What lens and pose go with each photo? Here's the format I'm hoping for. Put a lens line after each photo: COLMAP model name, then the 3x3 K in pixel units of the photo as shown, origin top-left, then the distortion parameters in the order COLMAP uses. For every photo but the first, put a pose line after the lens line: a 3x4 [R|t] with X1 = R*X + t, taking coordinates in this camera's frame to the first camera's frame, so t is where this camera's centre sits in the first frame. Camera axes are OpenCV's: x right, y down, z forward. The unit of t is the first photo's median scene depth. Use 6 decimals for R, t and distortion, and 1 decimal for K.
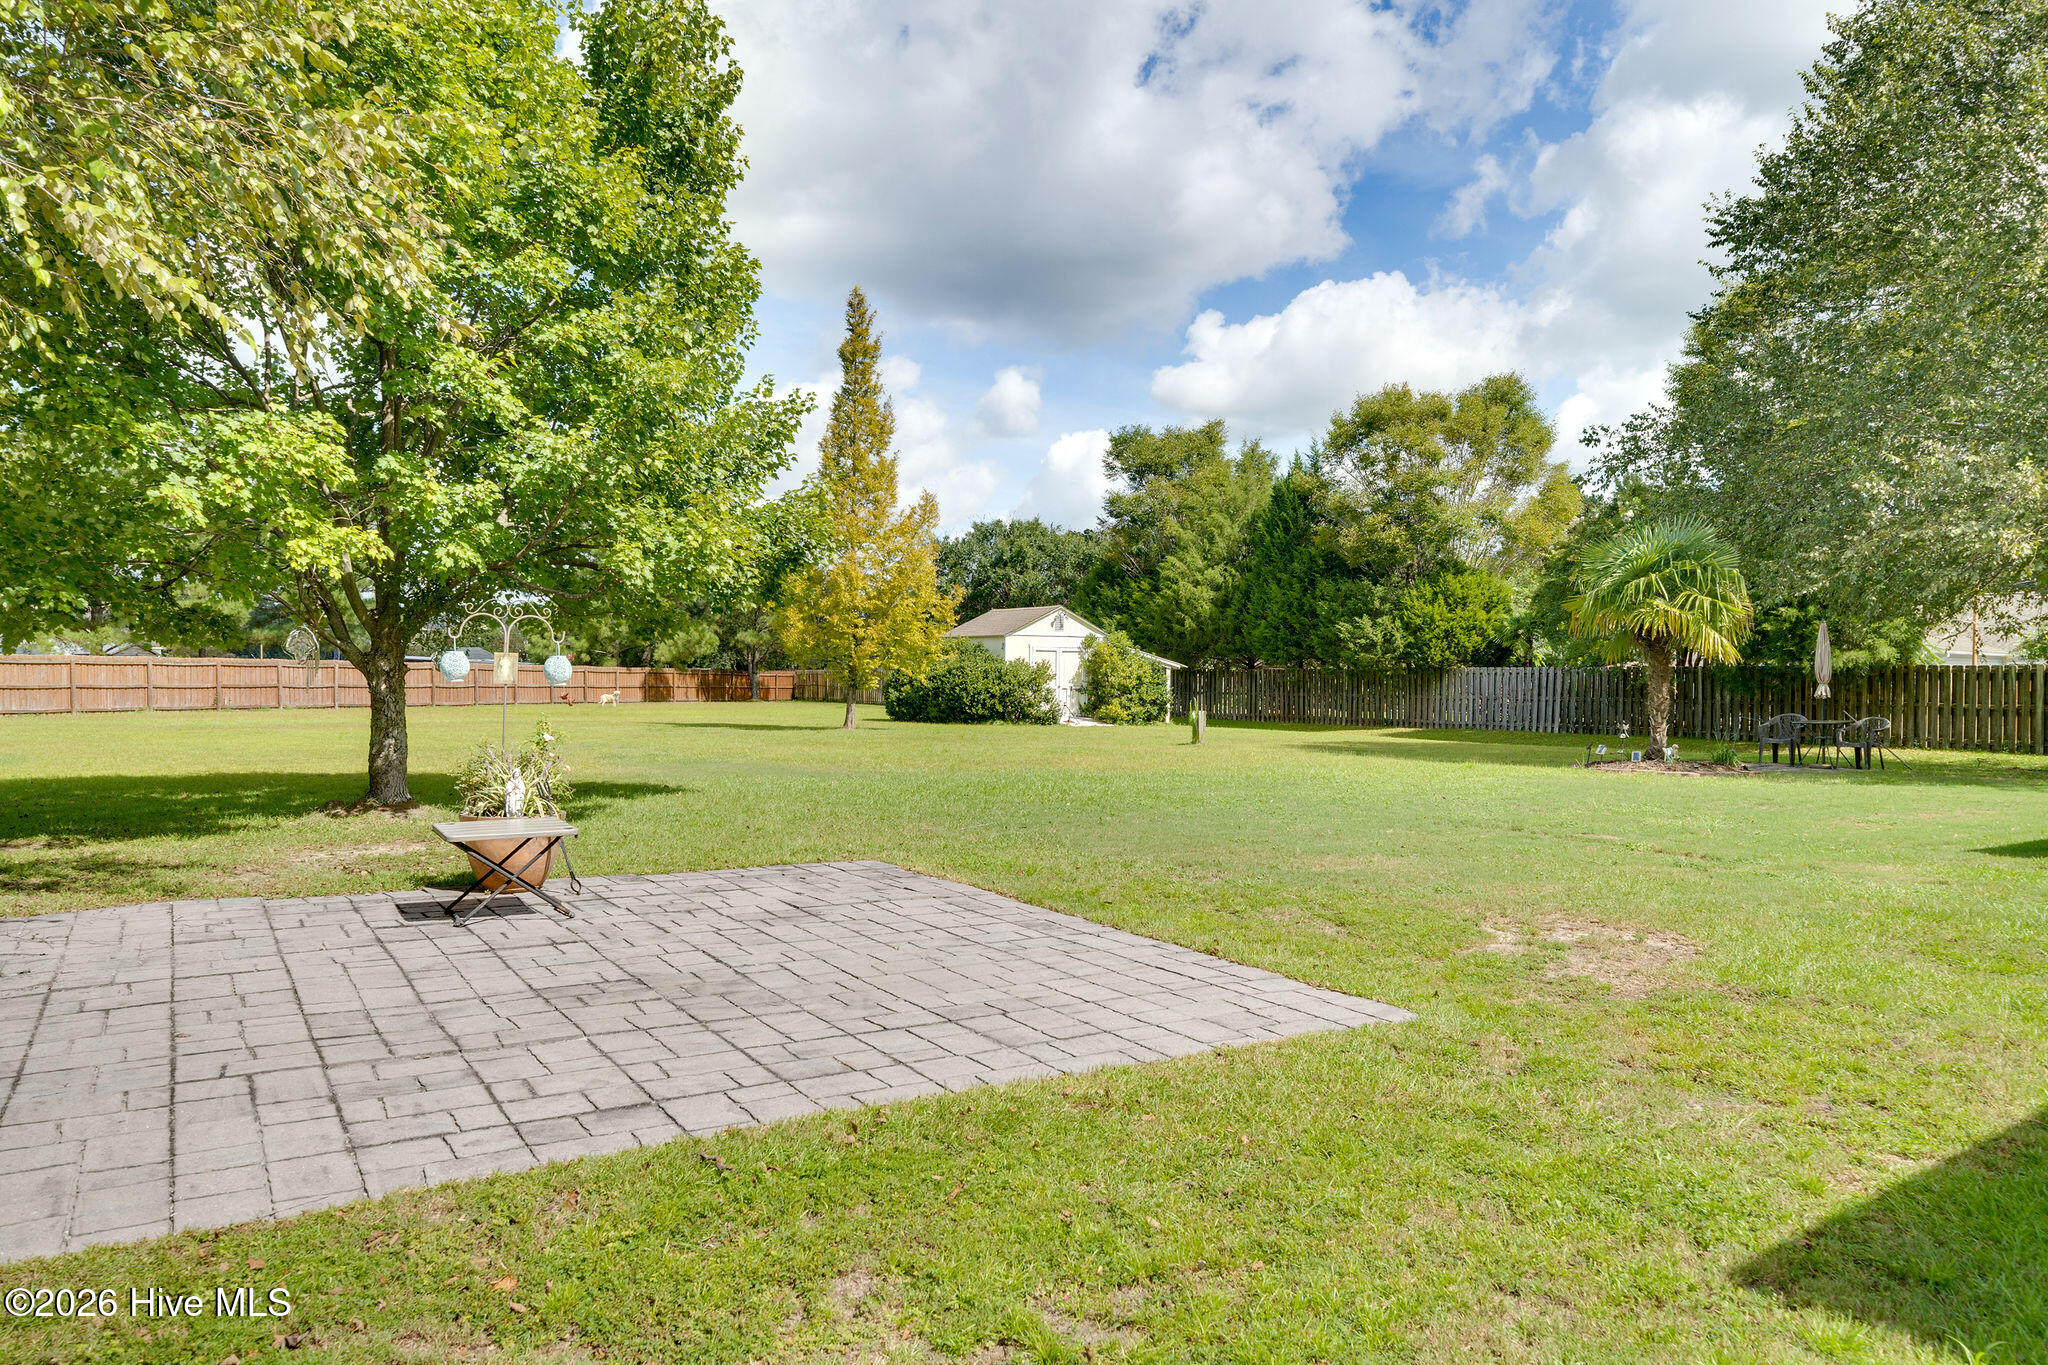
lens RADIAL K [[1495.6, 0, 1064.4], [0, 1495.6, 678.8], [0, 0, 1]] dist [-0.000209, -0.002189]
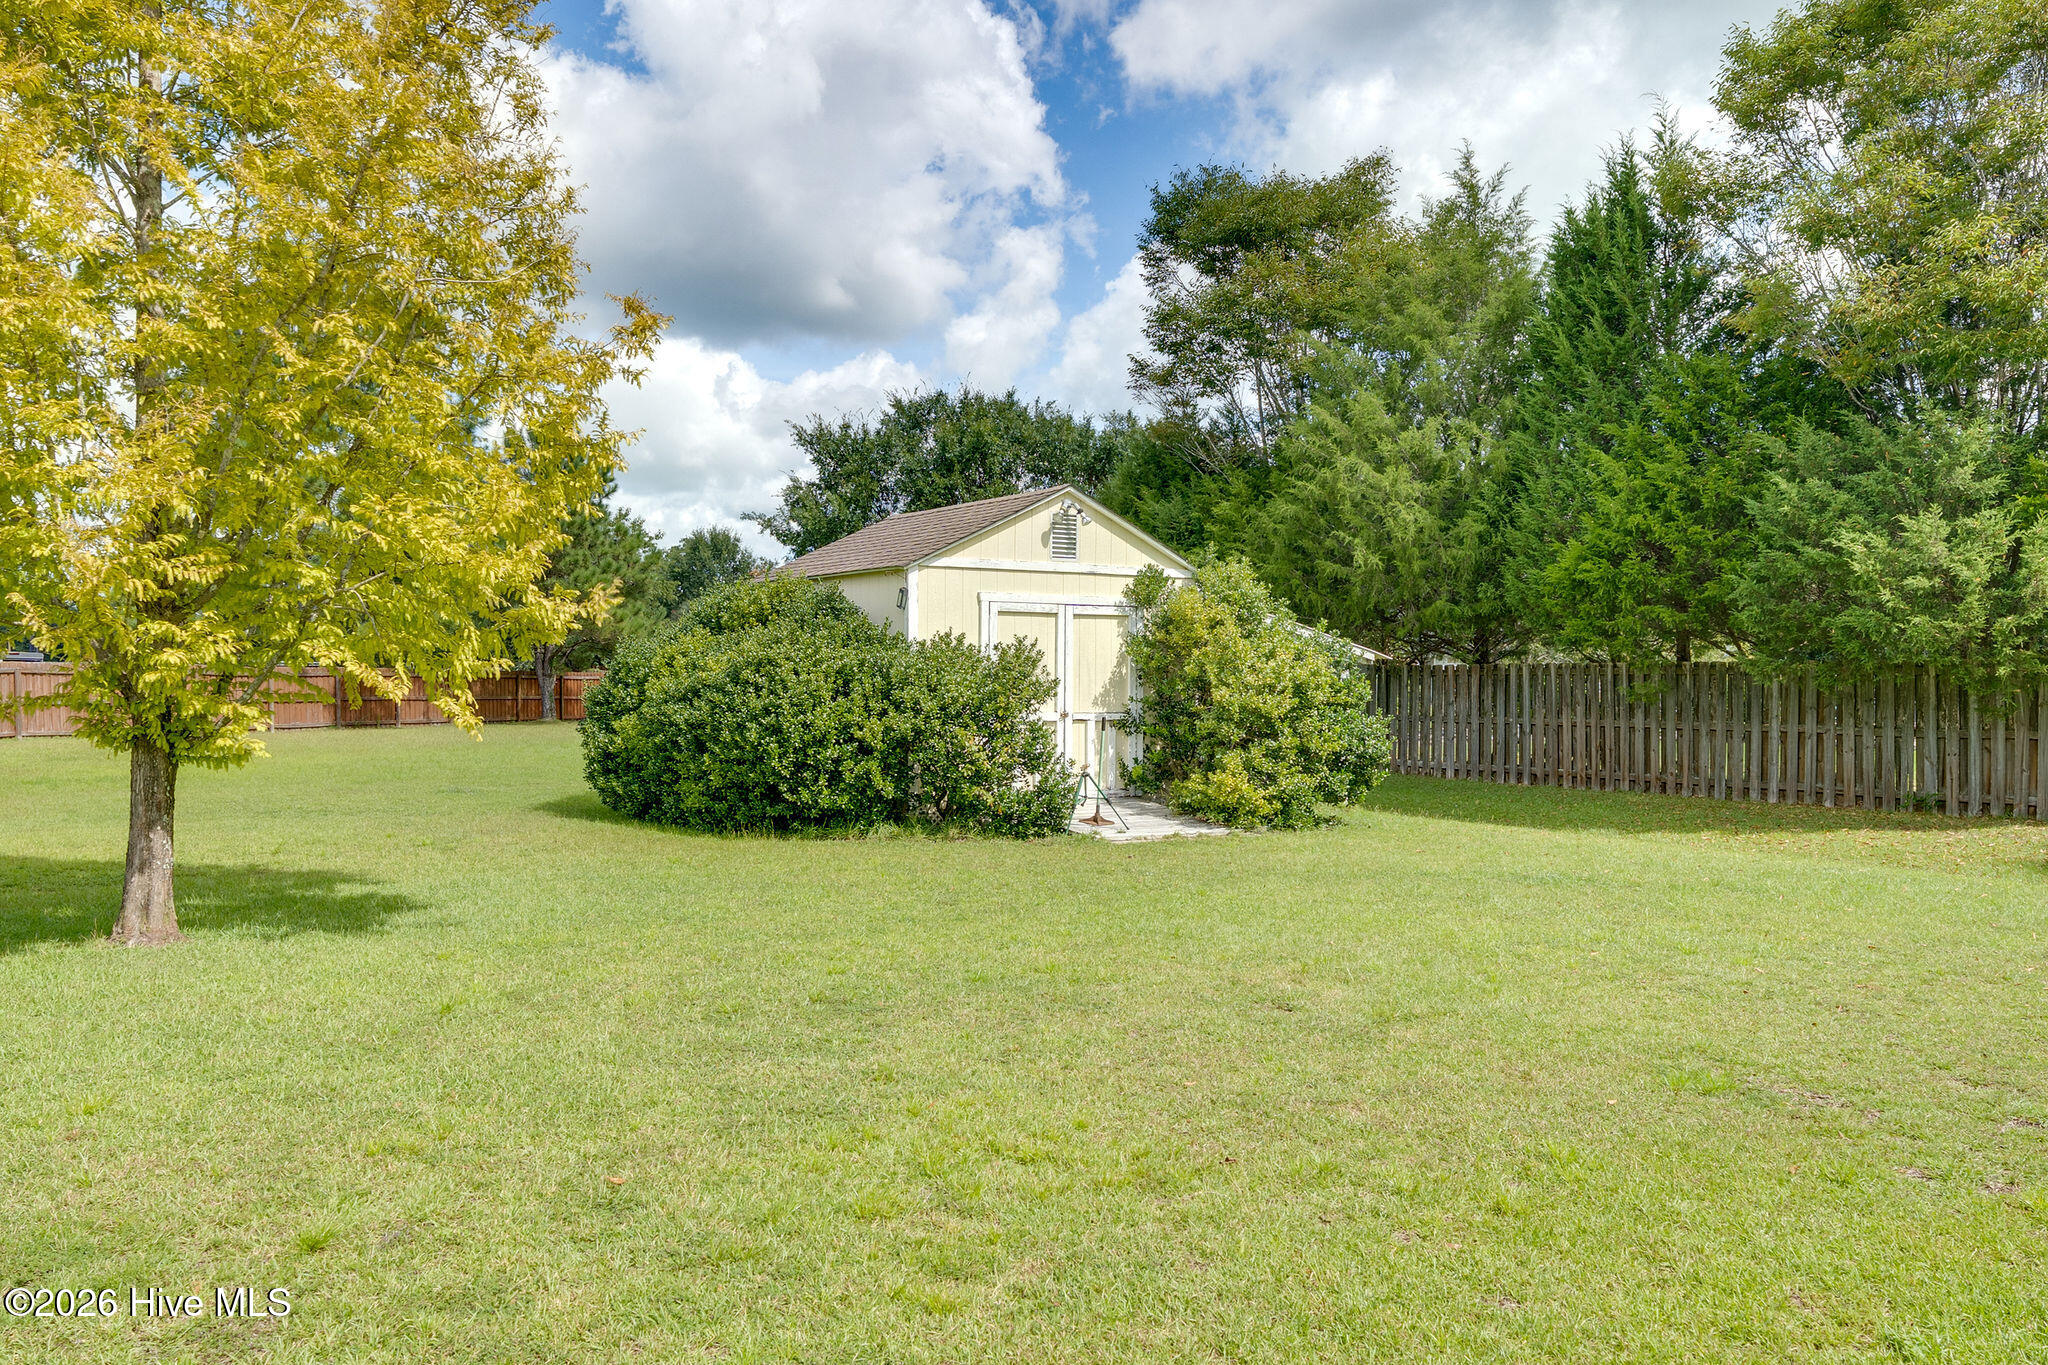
lens RADIAL K [[1495.6, 0, 1064.4], [0, 1495.6, 678.8], [0, 0, 1]] dist [-0.000209, -0.002189]
pose [[0.999922, -0.005687, 0.011091, -0.007624], [0.005656, 0.999980, 0.002787, -0.004354], [-0.011107, -0.002724, 0.999935, 0.647547]]
